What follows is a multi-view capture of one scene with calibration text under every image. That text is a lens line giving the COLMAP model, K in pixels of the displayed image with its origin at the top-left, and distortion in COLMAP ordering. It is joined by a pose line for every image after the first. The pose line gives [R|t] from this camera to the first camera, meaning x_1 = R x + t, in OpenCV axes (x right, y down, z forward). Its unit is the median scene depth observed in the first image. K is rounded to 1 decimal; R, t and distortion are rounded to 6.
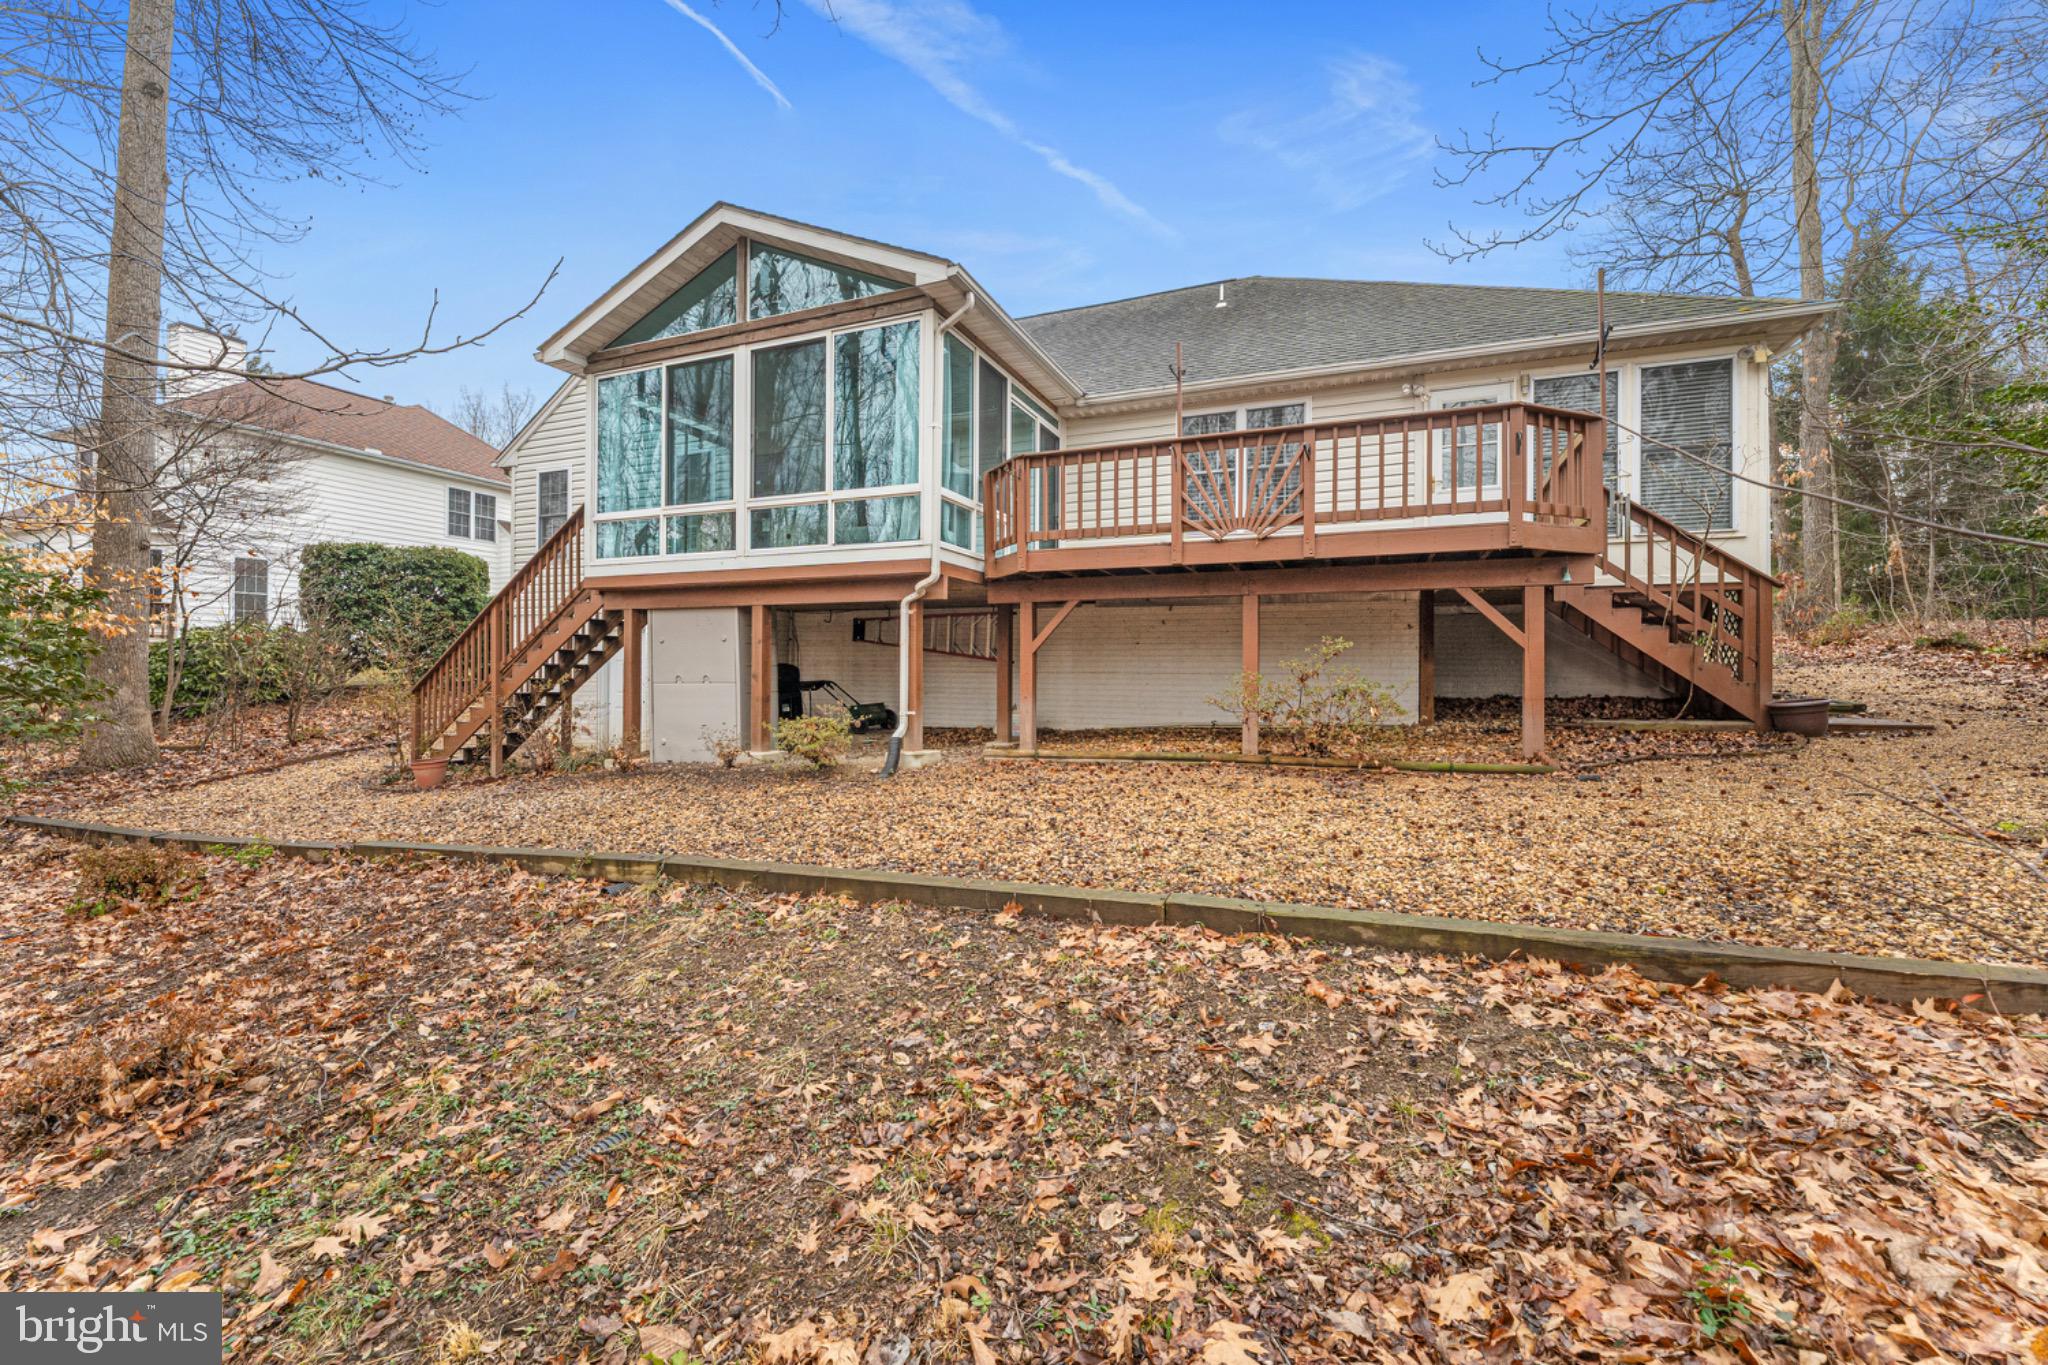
lens RADIAL K [[836.5, 0, 1021.8], [0, 836.5, 682.7], [0, 0, 1]] dist [-0.000991, -0.000109]
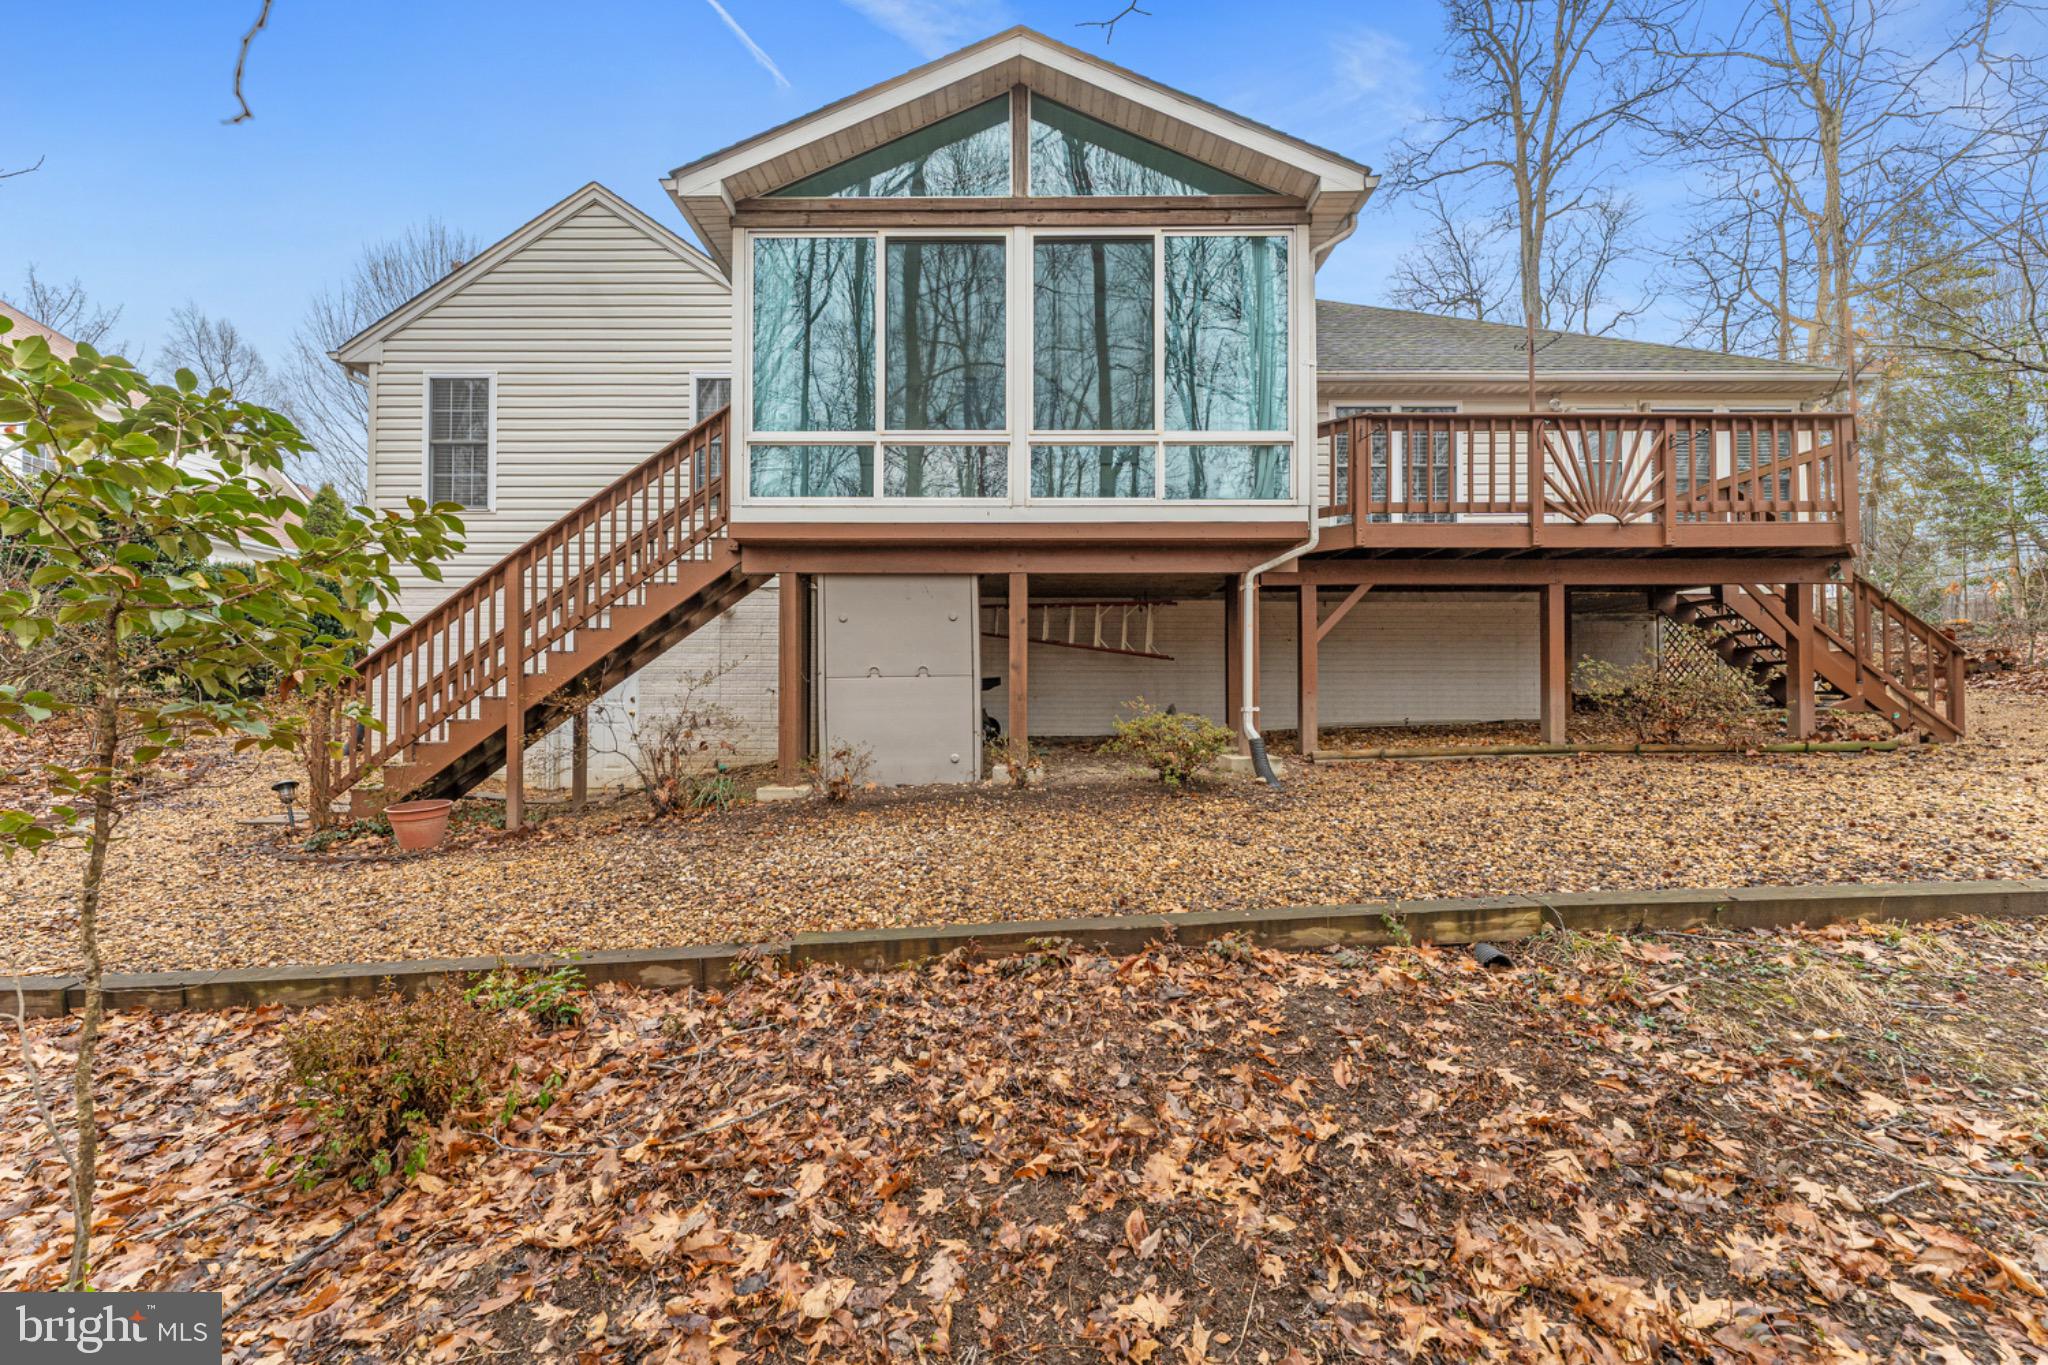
lens RADIAL K [[929.8, 0, 1034.4], [0, 929.8, 681.4], [0, 0, 1]] dist [0.001573, 0.000492]
pose [[0.927488, -0.000065, 0.373853, -0.615904], [0.002157, 0.999984, -0.005177, 0.009343], [-0.373847, 0.005608, 0.927473, 0.216559]]
